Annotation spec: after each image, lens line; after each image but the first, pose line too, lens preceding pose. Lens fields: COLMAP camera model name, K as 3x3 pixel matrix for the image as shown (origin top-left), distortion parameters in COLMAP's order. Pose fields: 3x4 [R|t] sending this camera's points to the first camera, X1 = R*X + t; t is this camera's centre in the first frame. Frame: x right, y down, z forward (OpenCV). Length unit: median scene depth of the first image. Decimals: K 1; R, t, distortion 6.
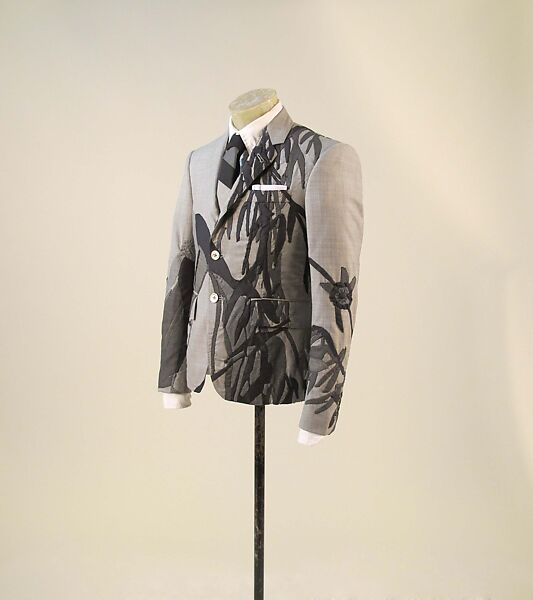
lens RADIAL K [[621.2, 0, 266.5], [0, 621.2, 300.0], [0, 0, 1]] dist [-0.001799, -0.003845]
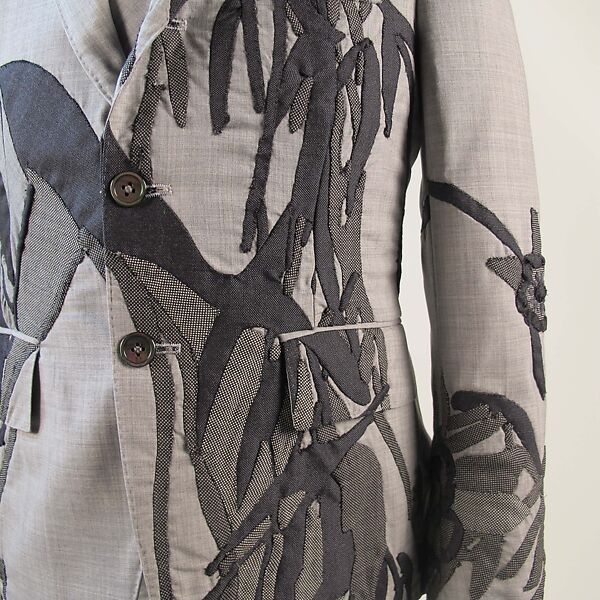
lens RADIAL K [[654.1, 0, 300.0], [0, 654.1, 300.0], [0, 0, 1]] dist [-0.091404, 0.015176]
pose [[0.862304, -0.101858, 0.496041, -0.164781], [0.107272, 0.994073, 0.017647, -0.022313], [-0.494898, 0.037994, 0.868120, 0.737290]]
